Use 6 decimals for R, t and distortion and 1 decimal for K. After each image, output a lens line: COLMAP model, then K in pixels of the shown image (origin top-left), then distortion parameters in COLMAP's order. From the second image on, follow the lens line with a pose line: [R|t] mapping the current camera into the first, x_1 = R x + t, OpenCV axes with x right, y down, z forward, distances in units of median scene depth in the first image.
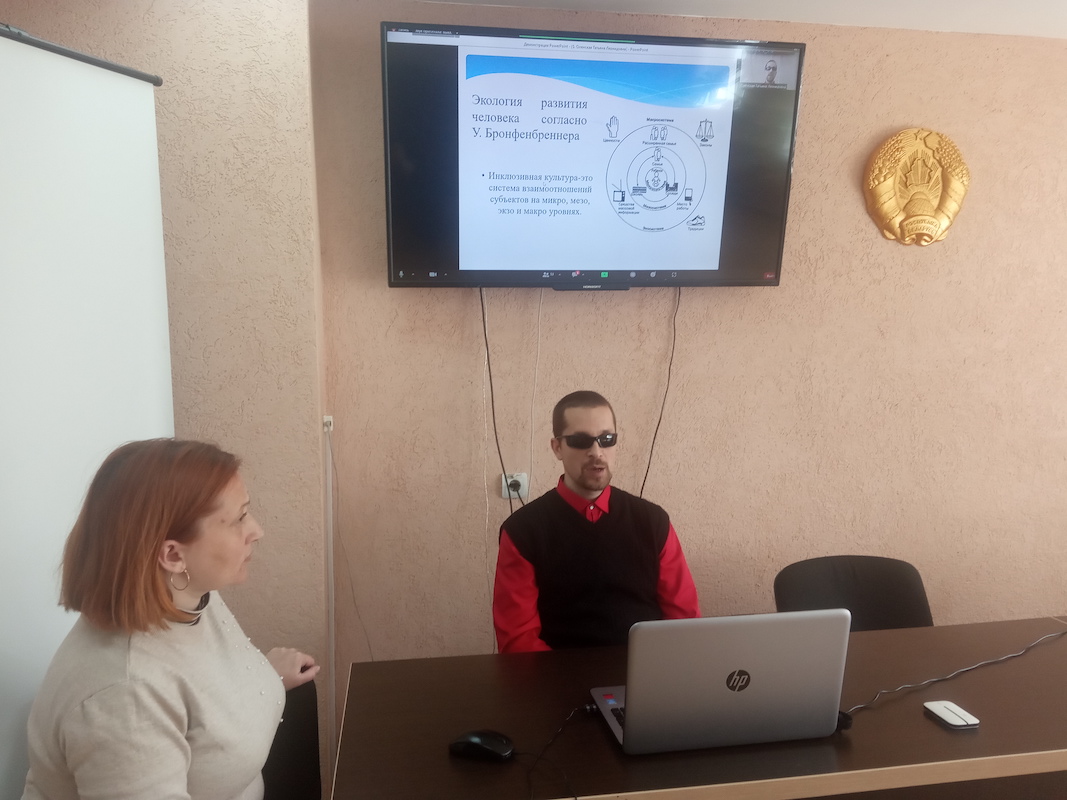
lens RADIAL K [[843.5, 0, 528.4], [0, 843.5, 403.1], [0, 0, 1]] dist [0.024985, -0.057035]
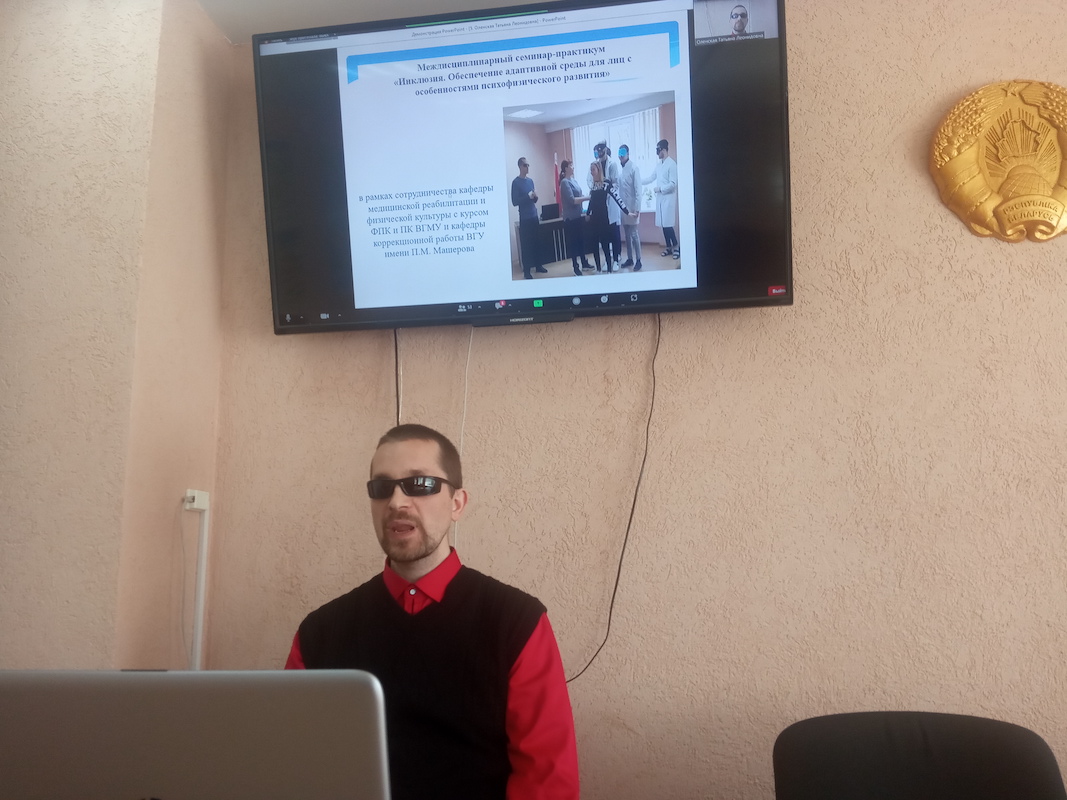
lens RADIAL K [[843.5, 0, 539.5], [0, 843.5, 399.7], [0, 0, 1]] dist [0.024985, -0.057035]
pose [[0.947419, -0.057027, -0.314874, 0.320746], [-0.016509, 0.973971, -0.226070, 0.102908], [0.319570, 0.219381, 0.921817, 0.312030]]
